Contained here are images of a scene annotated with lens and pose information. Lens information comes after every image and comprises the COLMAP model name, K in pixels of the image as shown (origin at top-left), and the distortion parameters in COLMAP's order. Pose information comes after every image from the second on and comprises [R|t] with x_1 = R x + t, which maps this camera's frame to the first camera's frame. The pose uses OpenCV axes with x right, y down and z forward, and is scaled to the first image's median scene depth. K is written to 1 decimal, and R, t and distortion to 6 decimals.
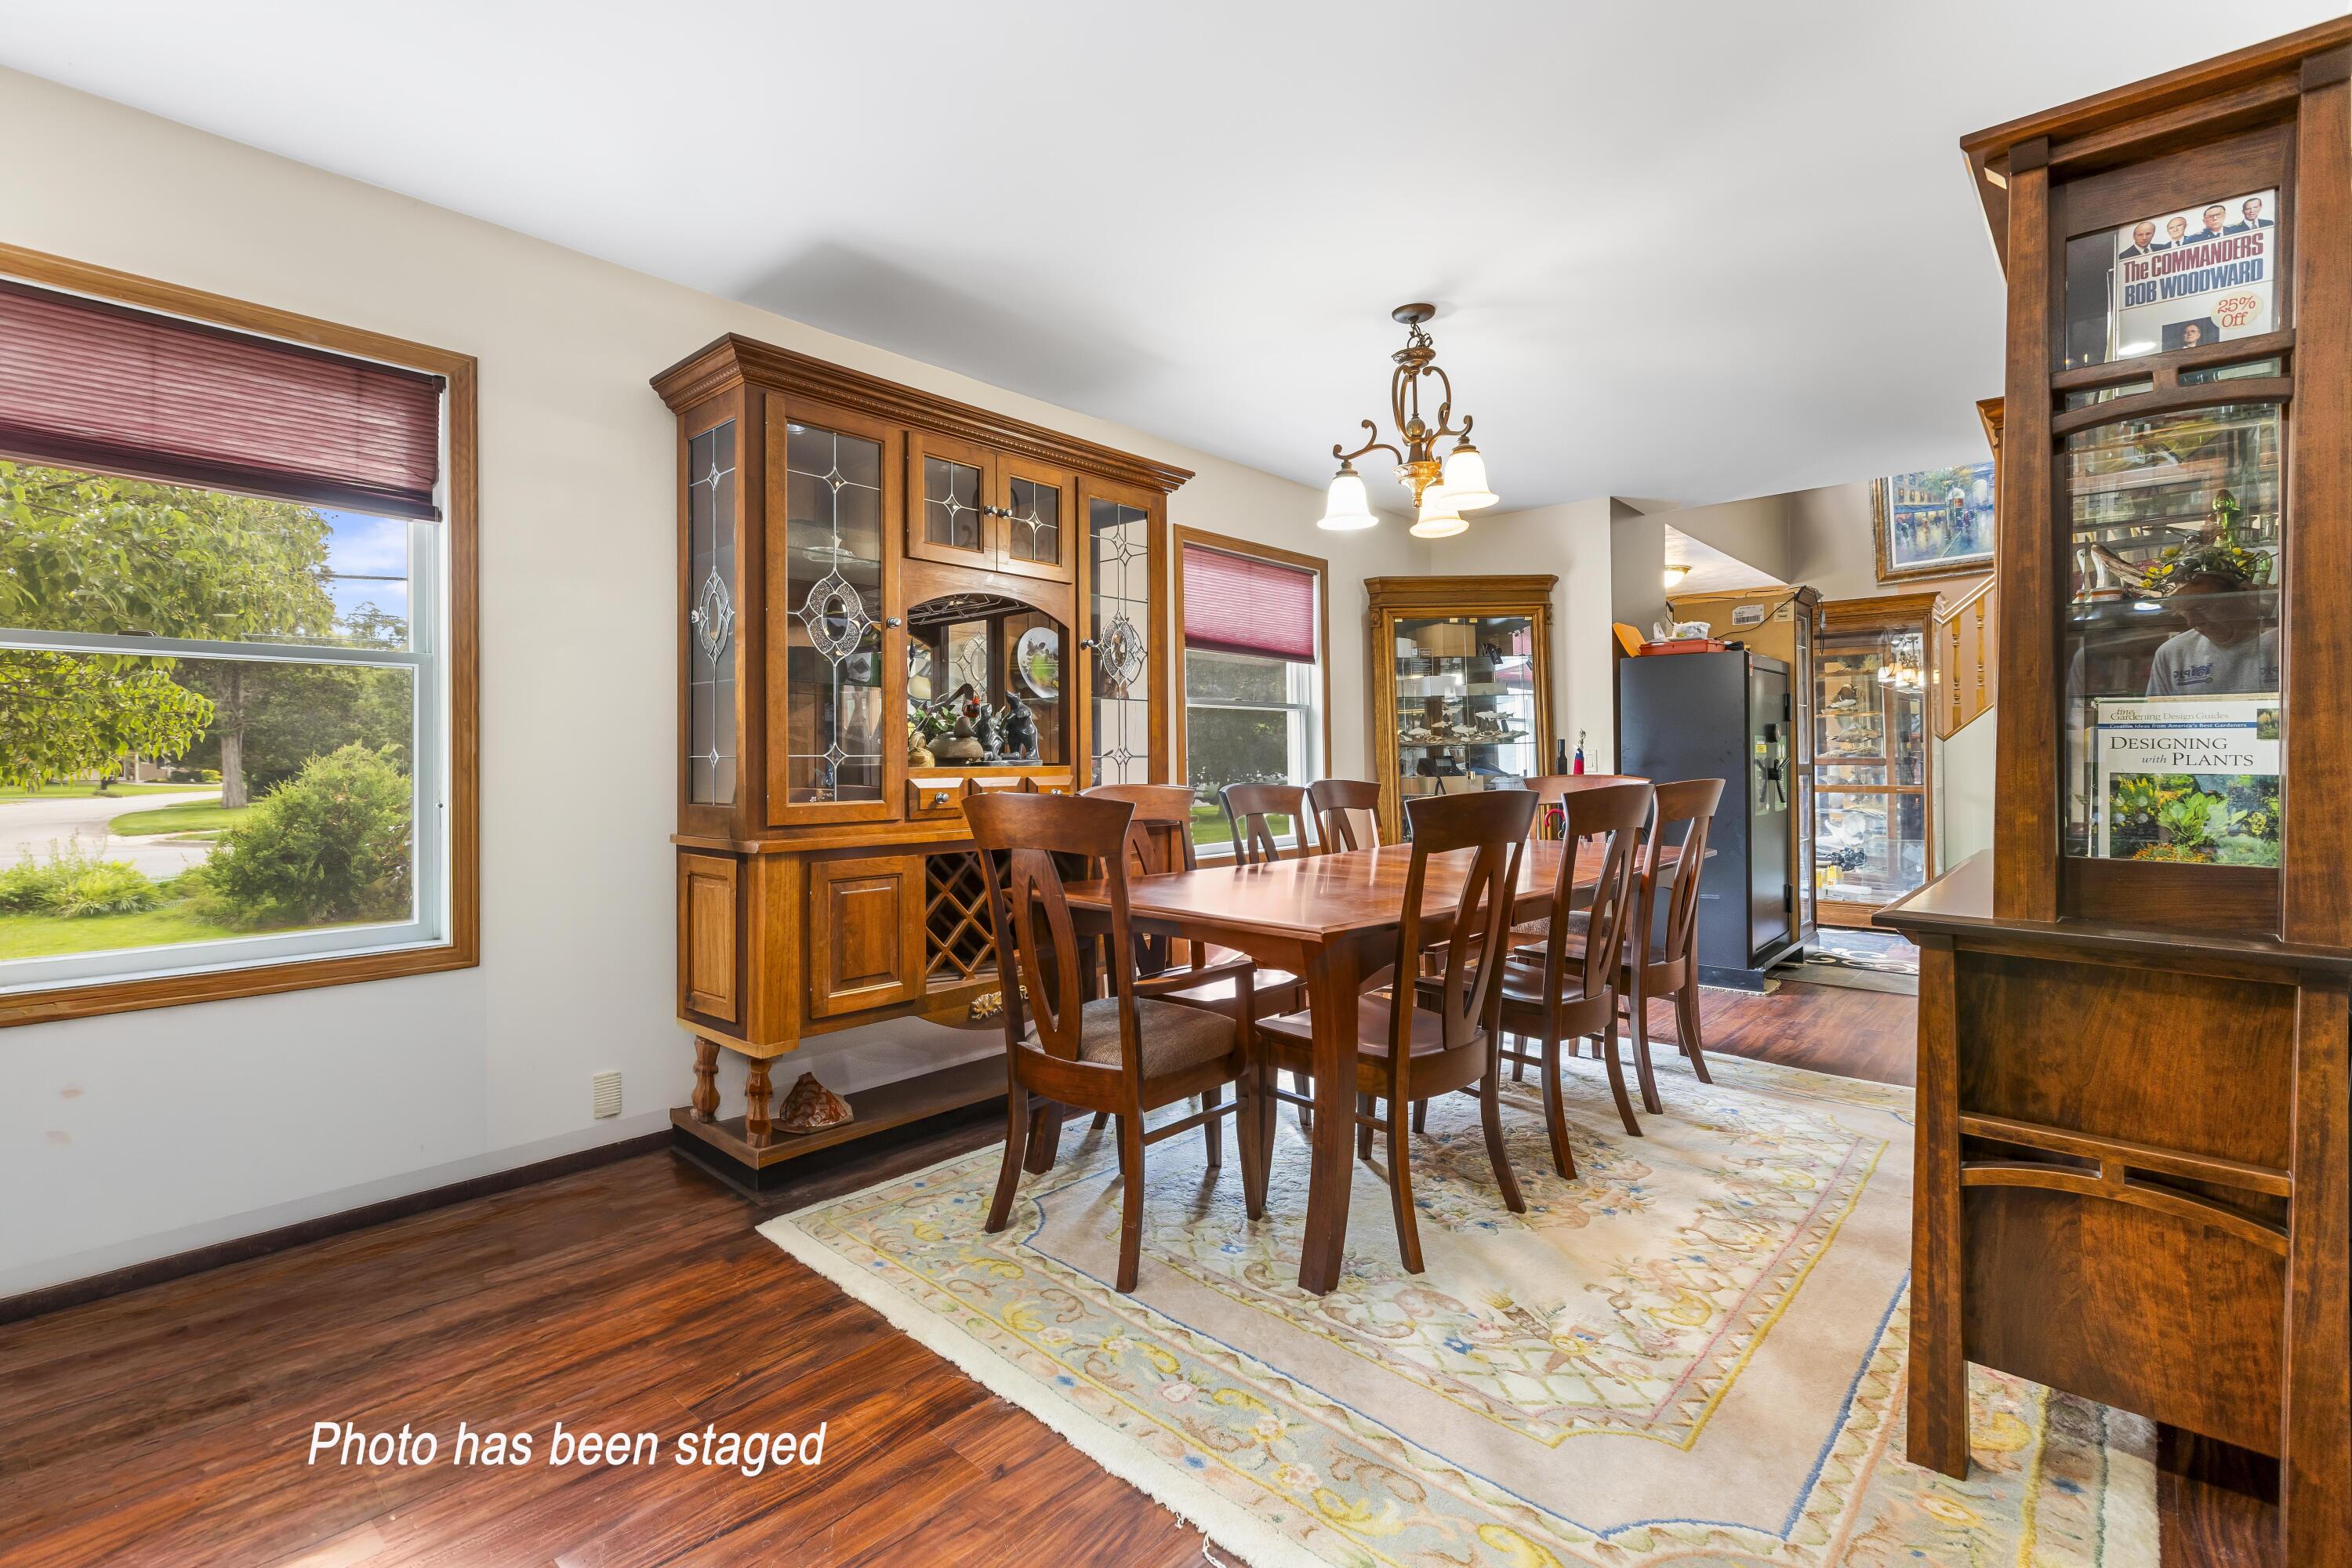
lens RADIAL K [[1057.5, 0, 1173.6], [0, 1057.5, 771.8], [0, 0, 1]] dist [0.003354, -0.002547]
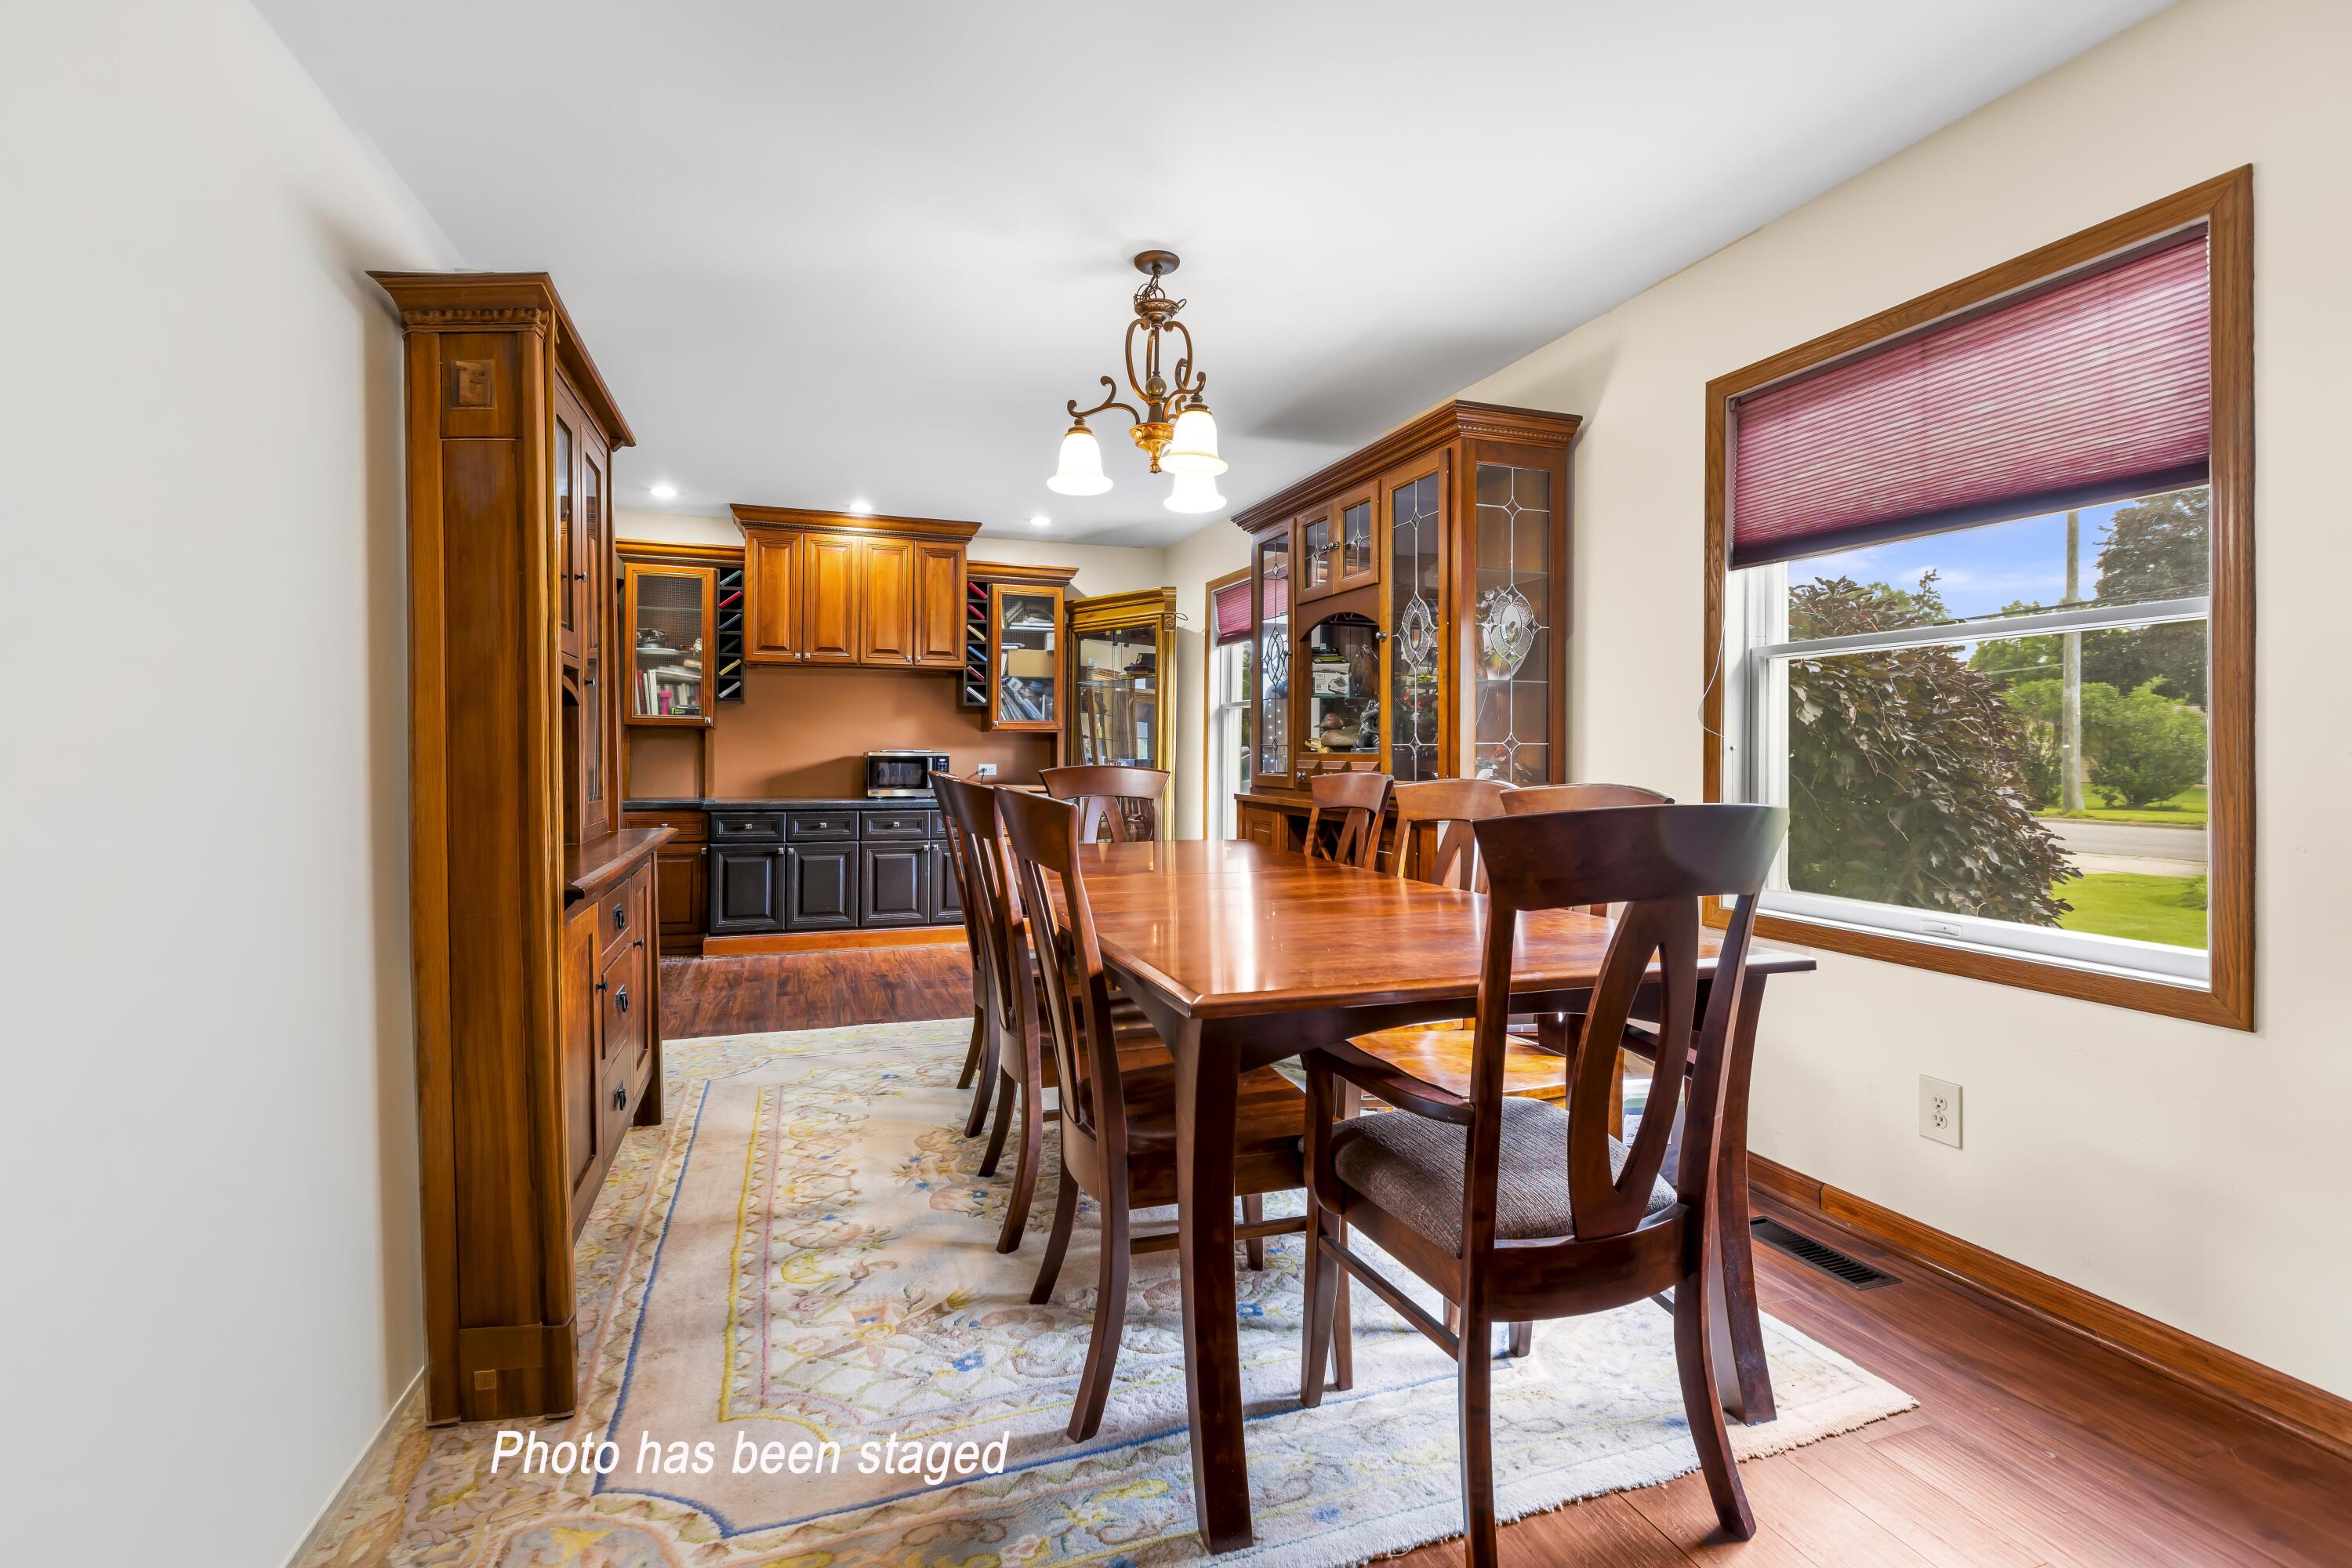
lens RADIAL K [[1057.5, 0, 1174.6], [0, 1057.5, 765.2], [0, 0, 1]] dist [0.003354, -0.002547]
pose [[-0.473084, 0.018050, -0.880833, 1.252648], [-0.003278, 0.999747, 0.022248, -0.025286], [0.881011, 0.013413, -0.472905, 1.756526]]
